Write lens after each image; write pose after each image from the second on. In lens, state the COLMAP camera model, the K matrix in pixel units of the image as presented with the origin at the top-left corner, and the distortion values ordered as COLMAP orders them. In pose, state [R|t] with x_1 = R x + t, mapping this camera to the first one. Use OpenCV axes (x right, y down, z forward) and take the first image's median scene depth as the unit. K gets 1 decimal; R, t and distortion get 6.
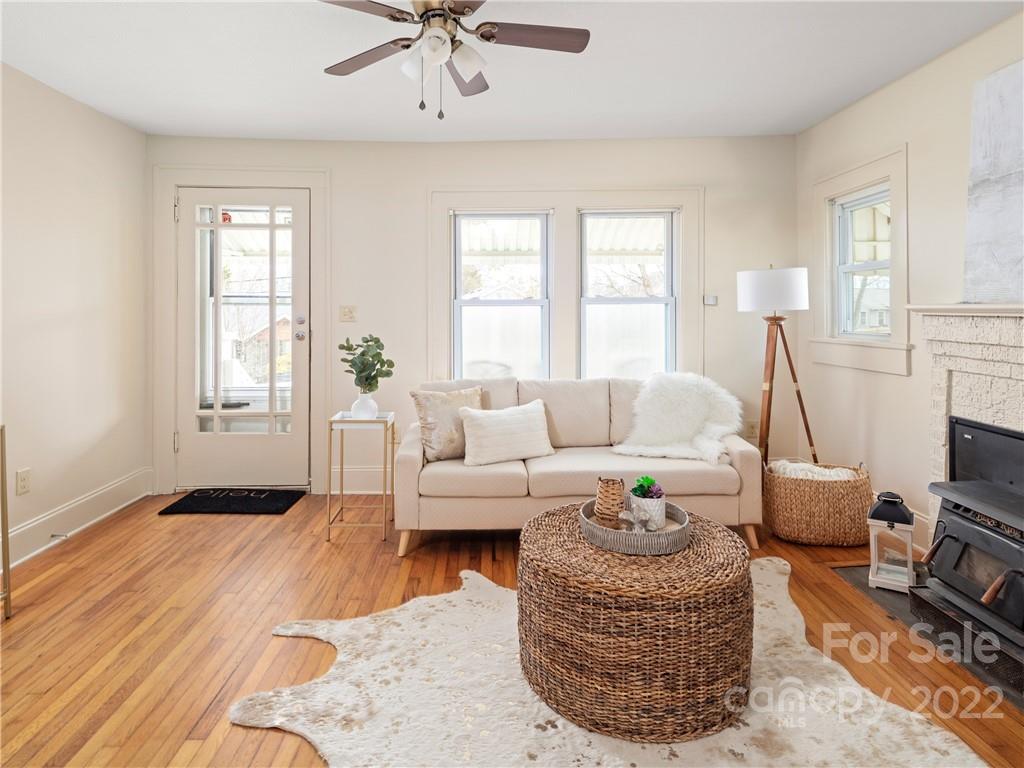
lens RADIAL K [[553.4, 0, 514.0], [0, 553.4, 308.5], [0, 0, 1]] dist [0.000765, -0.001928]
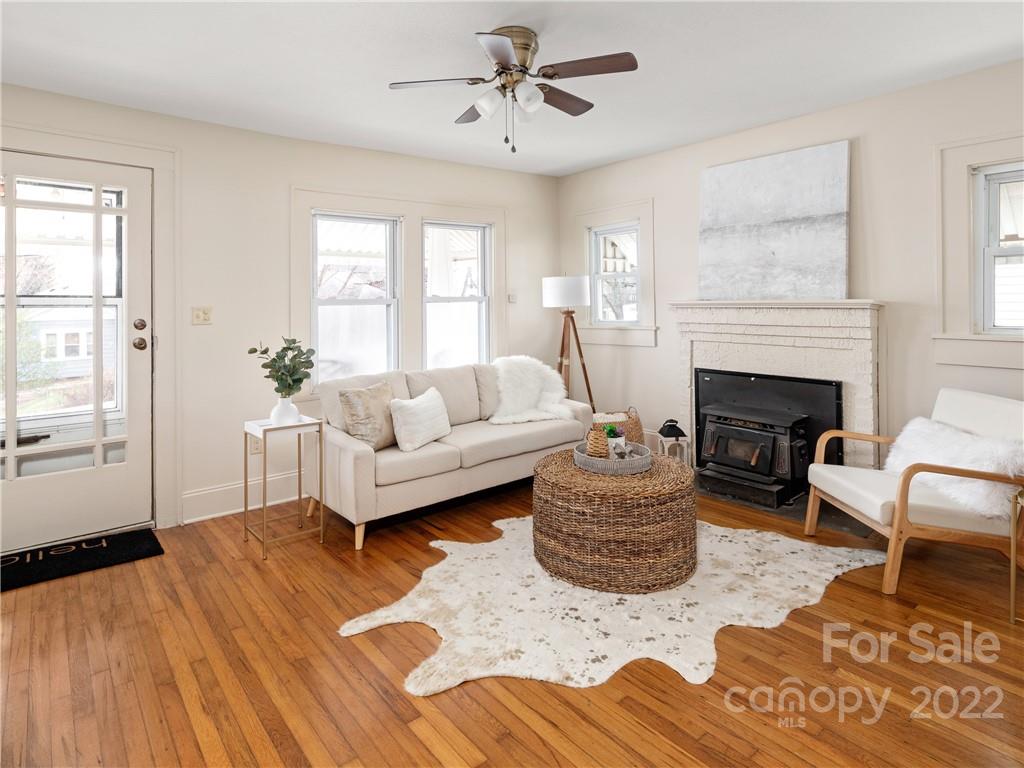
lens RADIAL K [[542.5, 0, 480.9], [0, 542.5, 300.0], [0, 0, 1]] dist [0.001480, 0.000017]
pose [[0.811278, -0.004640, 0.584642, -0.574425], [0.012686, 0.999873, -0.009668, -0.002054], [-0.584523, 0.015260, 0.811234, 0.043299]]
